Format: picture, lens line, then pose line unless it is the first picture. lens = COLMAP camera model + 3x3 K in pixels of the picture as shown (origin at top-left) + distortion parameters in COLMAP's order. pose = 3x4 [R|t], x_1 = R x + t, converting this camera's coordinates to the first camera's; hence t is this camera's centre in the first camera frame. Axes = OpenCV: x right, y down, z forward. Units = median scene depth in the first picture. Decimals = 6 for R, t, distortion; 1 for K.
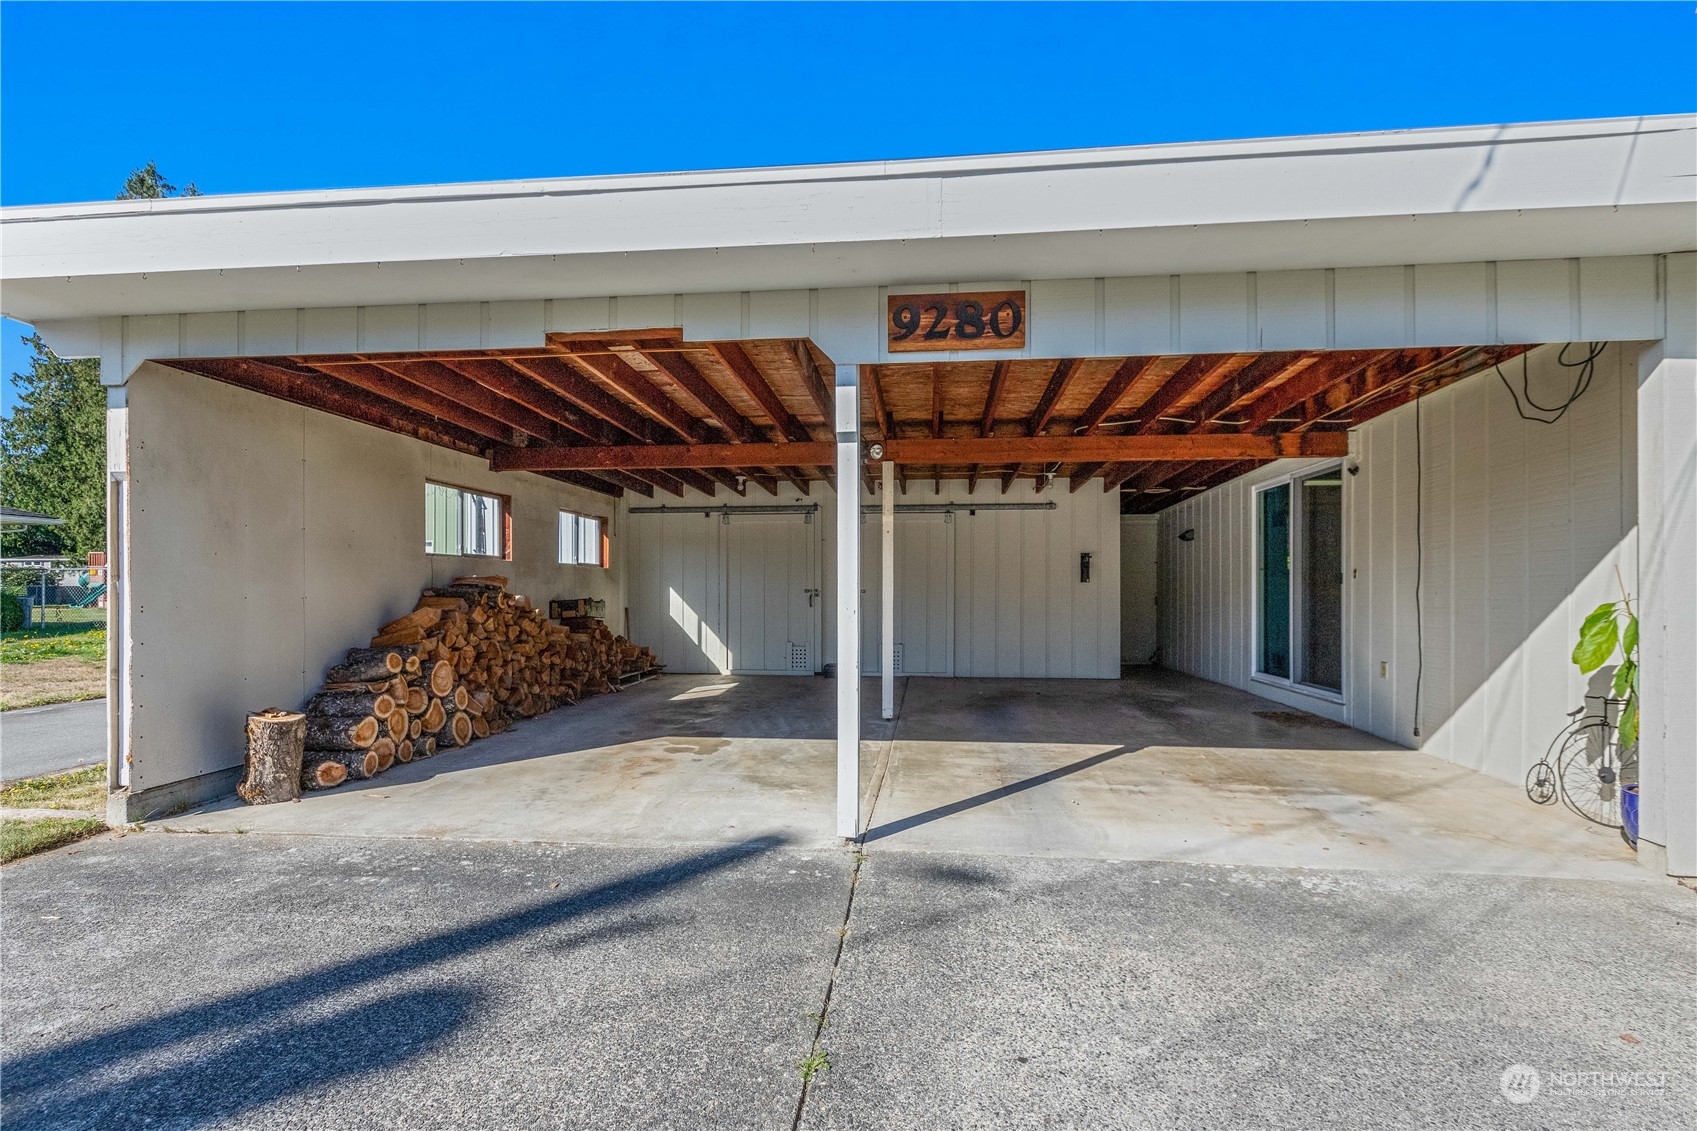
lens RADIAL K [[762.8, 0, 851.1], [0, 762.8, 560.3], [0, 0, 1]] dist [-0.001897, 0.001019]
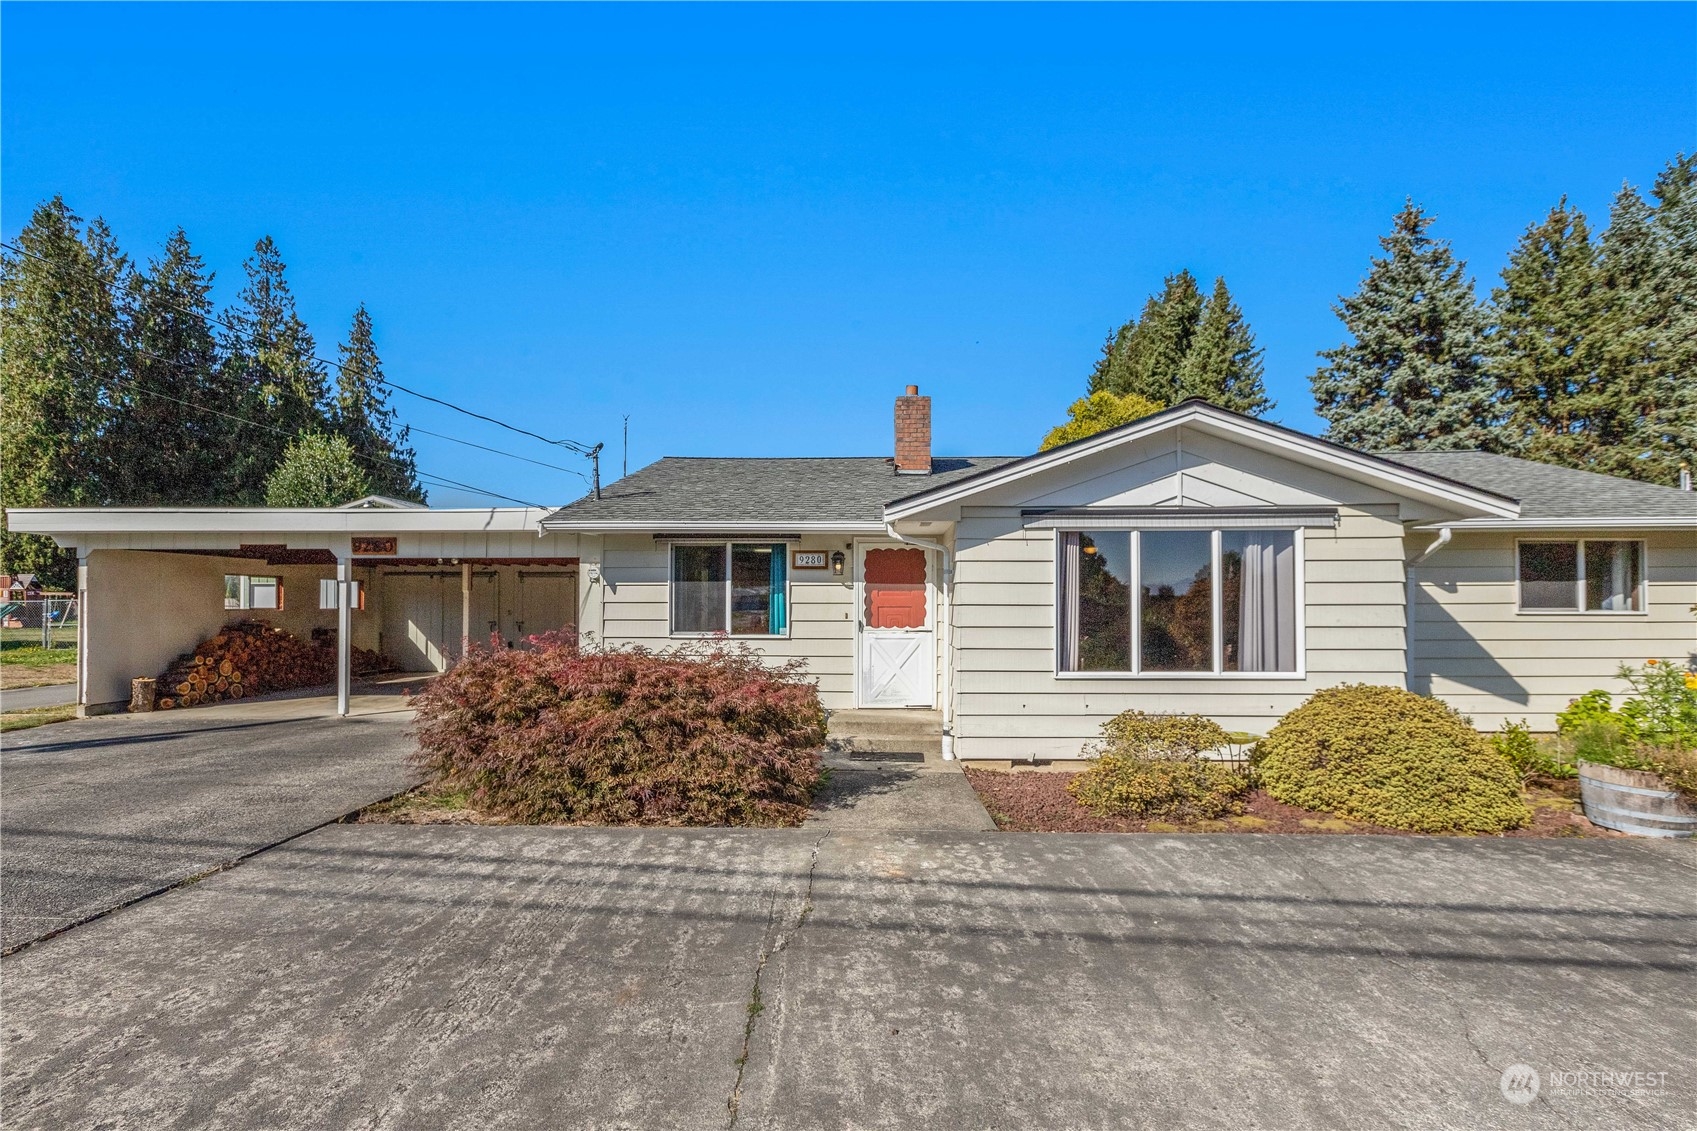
lens RADIAL K [[762.8, 0, 844.6], [0, 762.8, 567.5], [0, 0, 1]] dist [-0.001897, 0.001019]
pose [[0.997819, 0.003822, 0.065898, 1.101867], [-0.003147, 0.999942, -0.010333, -0.119594], [-0.065934, 0.010103, 0.997773, -1.326710]]
